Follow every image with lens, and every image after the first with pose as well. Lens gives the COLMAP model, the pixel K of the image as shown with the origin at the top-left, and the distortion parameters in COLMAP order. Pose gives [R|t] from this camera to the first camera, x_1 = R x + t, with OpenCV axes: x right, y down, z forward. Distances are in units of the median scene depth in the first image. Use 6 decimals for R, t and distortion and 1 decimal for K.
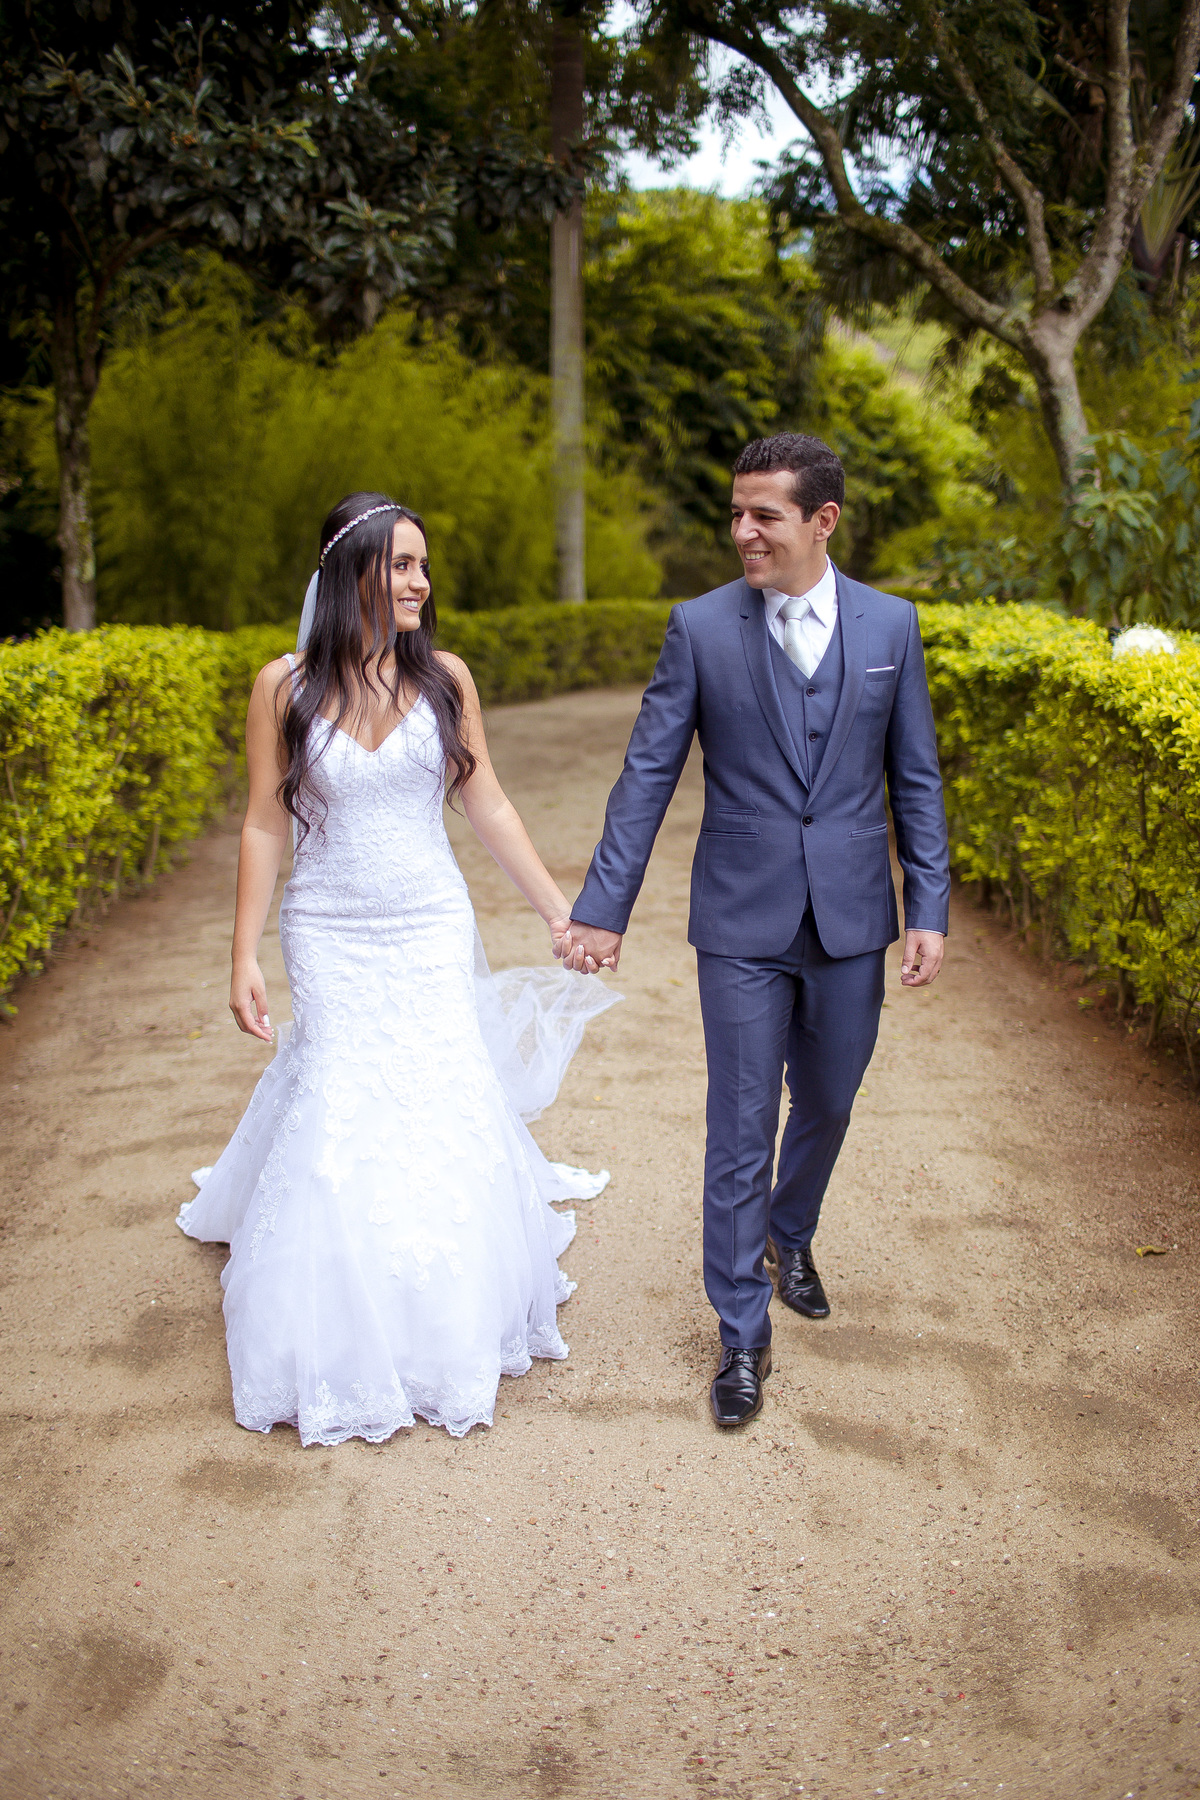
lens RADIAL K [[1813.7, 0, 600.0], [0, 1813.7, 900.0], [0, 0, 1]] dist [-0.068576, 0.098967]
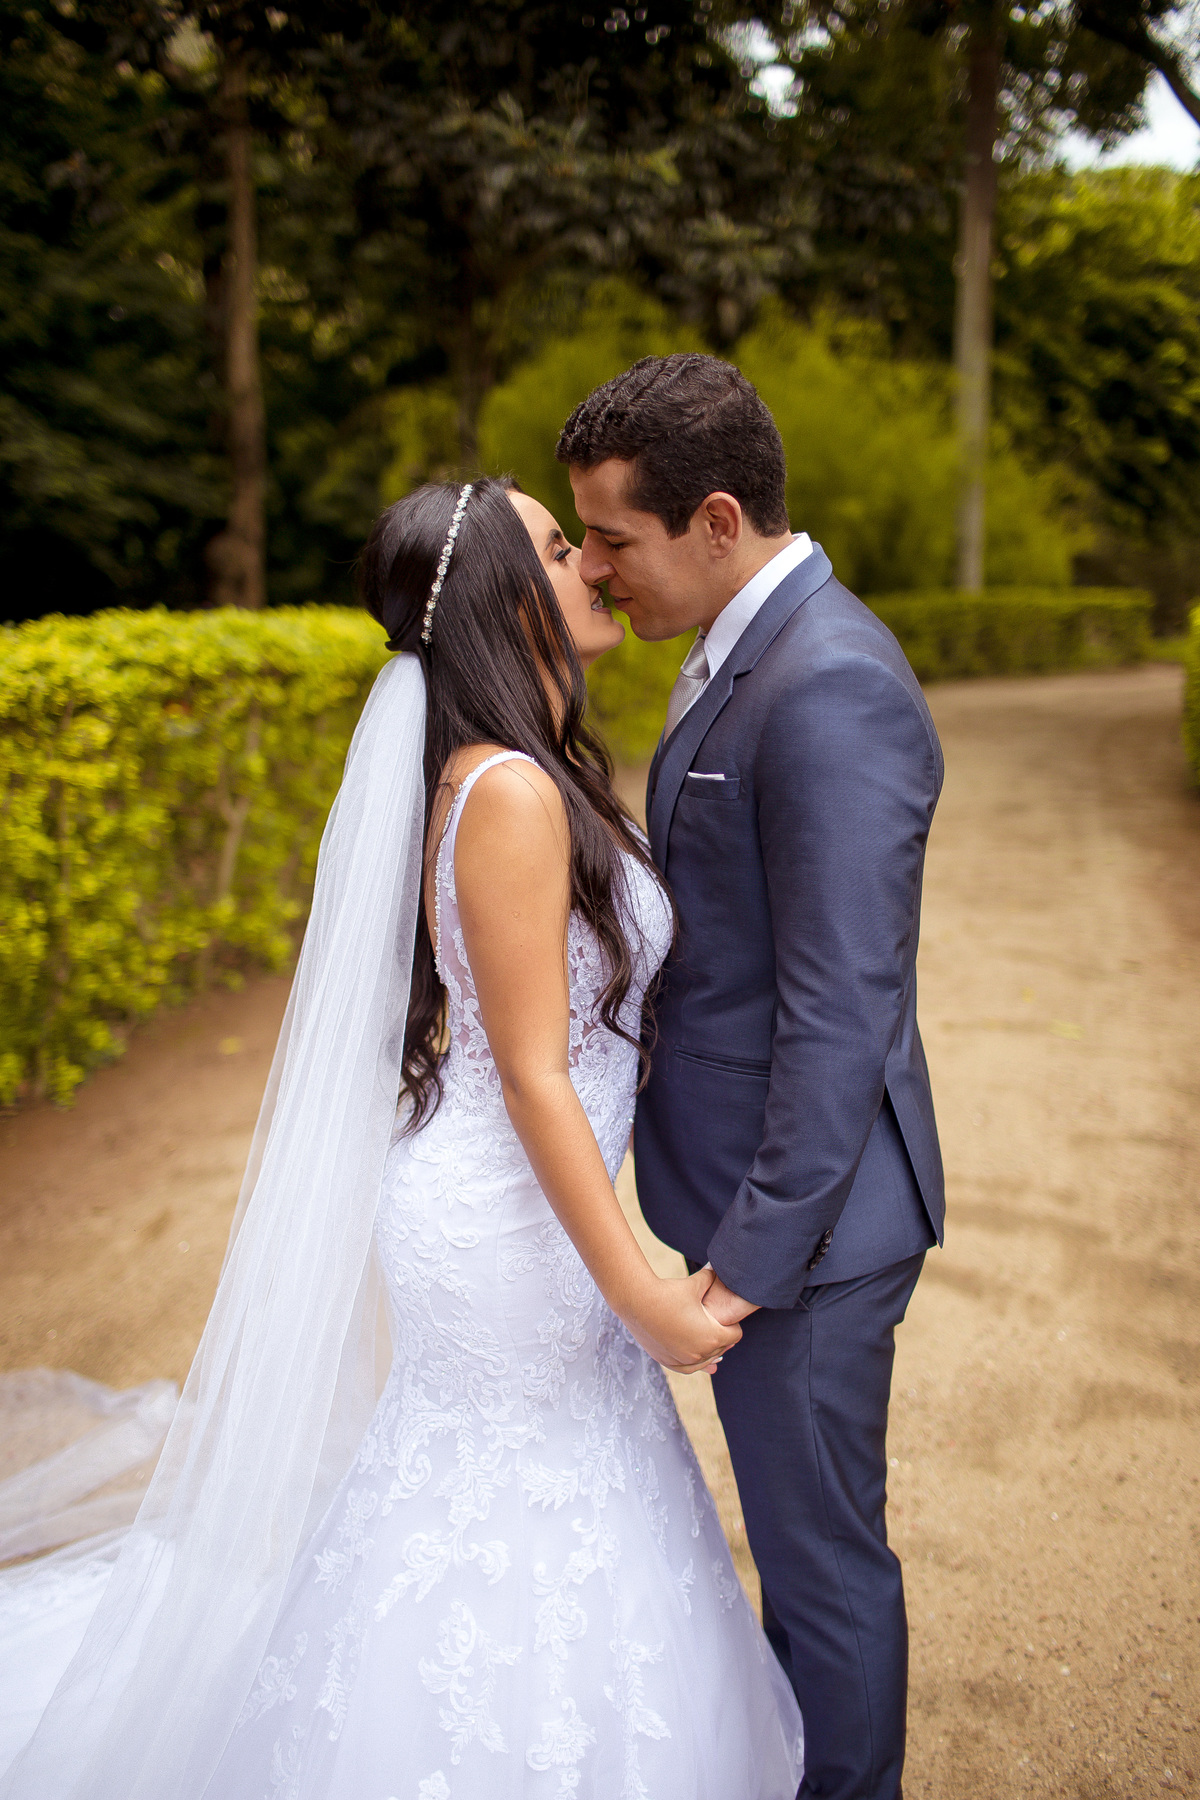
lens RADIAL K [[1813.7, 0, 600.0], [0, 1813.7, 900.0], [0, 0, 1]] dist [-0.068576, 0.098967]
pose [[0.972501, 0.052268, -0.226959, 0.013027], [-0.050894, 0.998633, 0.011905, 0.003262], [0.227271, -0.000027, 0.973832, -0.016876]]
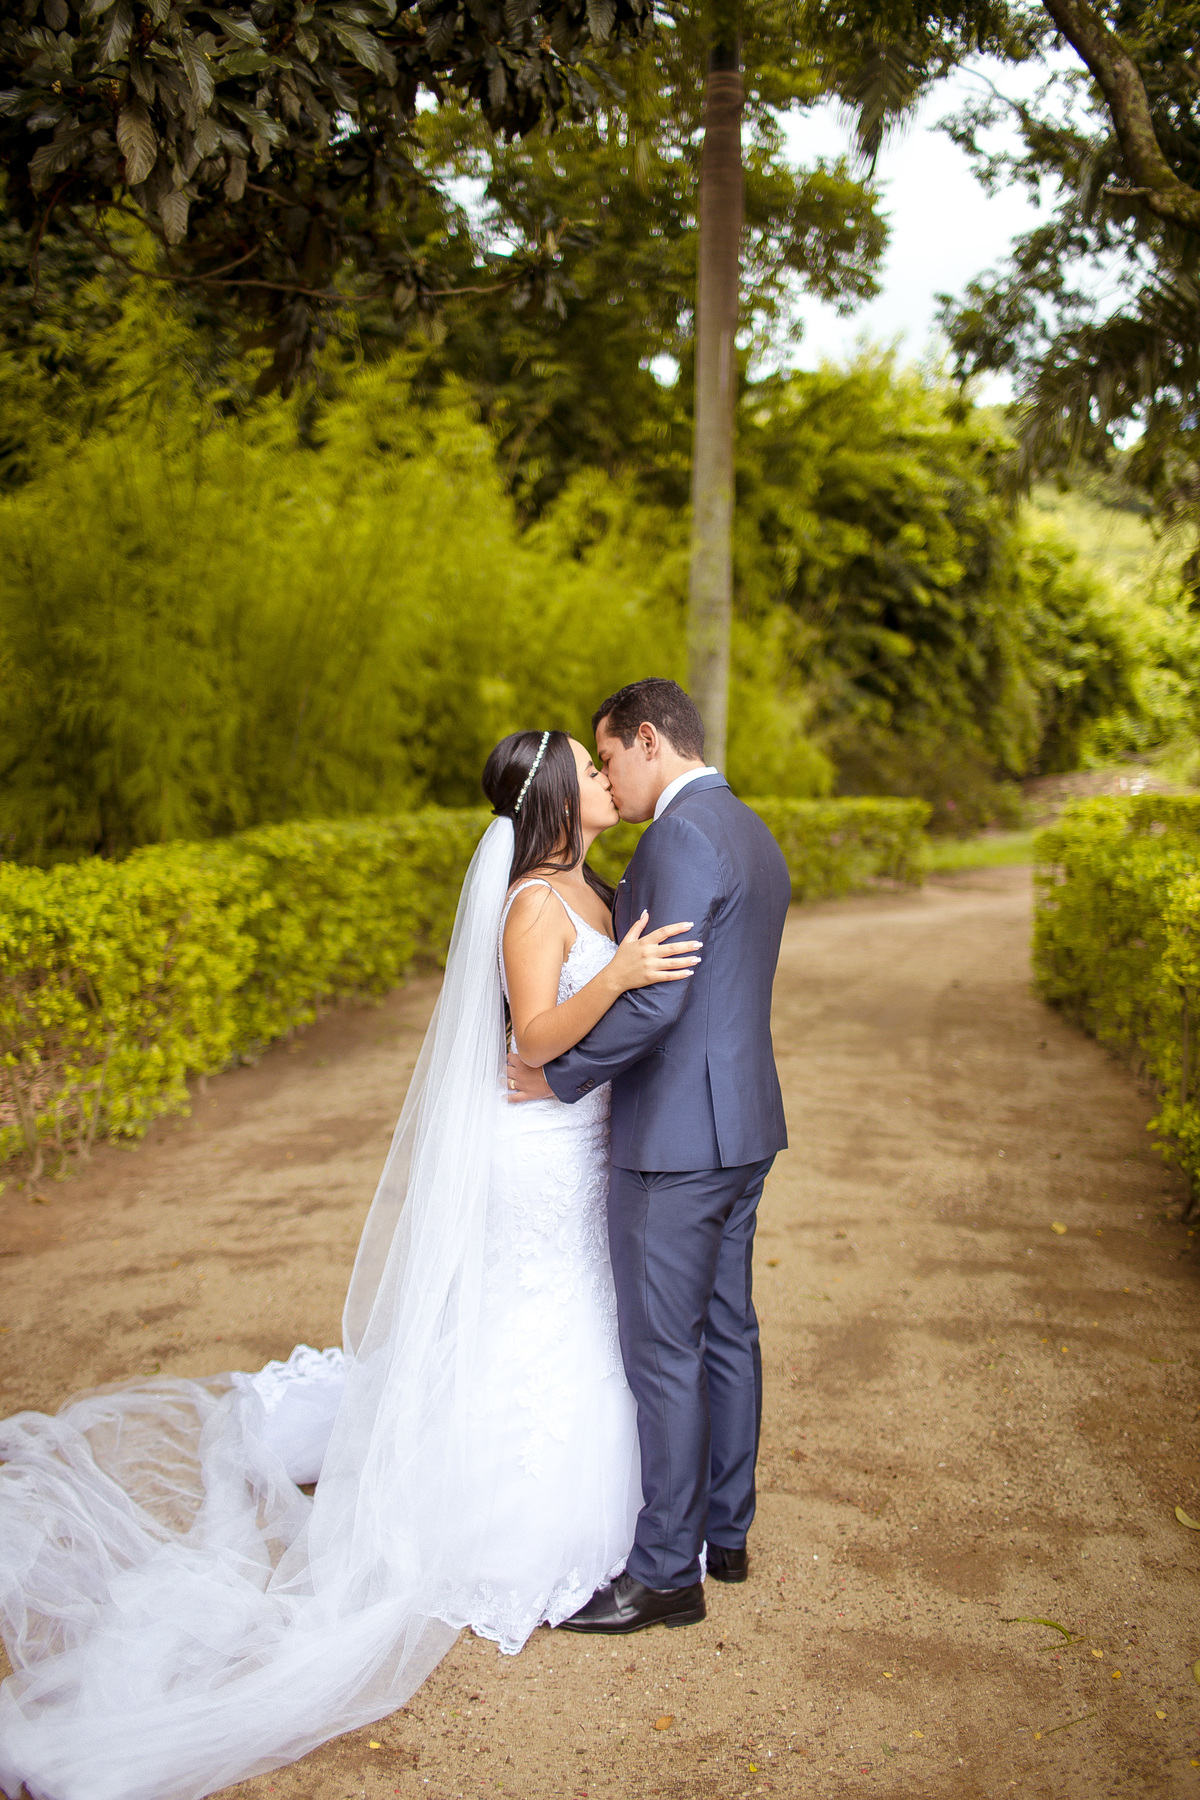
lens RADIAL K [[1813.7, 0, 600.0], [0, 1813.7, 900.0], [0, 0, 1]] dist [-0.068576, 0.098967]
pose [[0.995650, 0.032255, -0.087412, 0.004342], [-0.040599, 0.994608, -0.095427, -0.026426], [0.083862, 0.098561, 0.991591, 0.134129]]
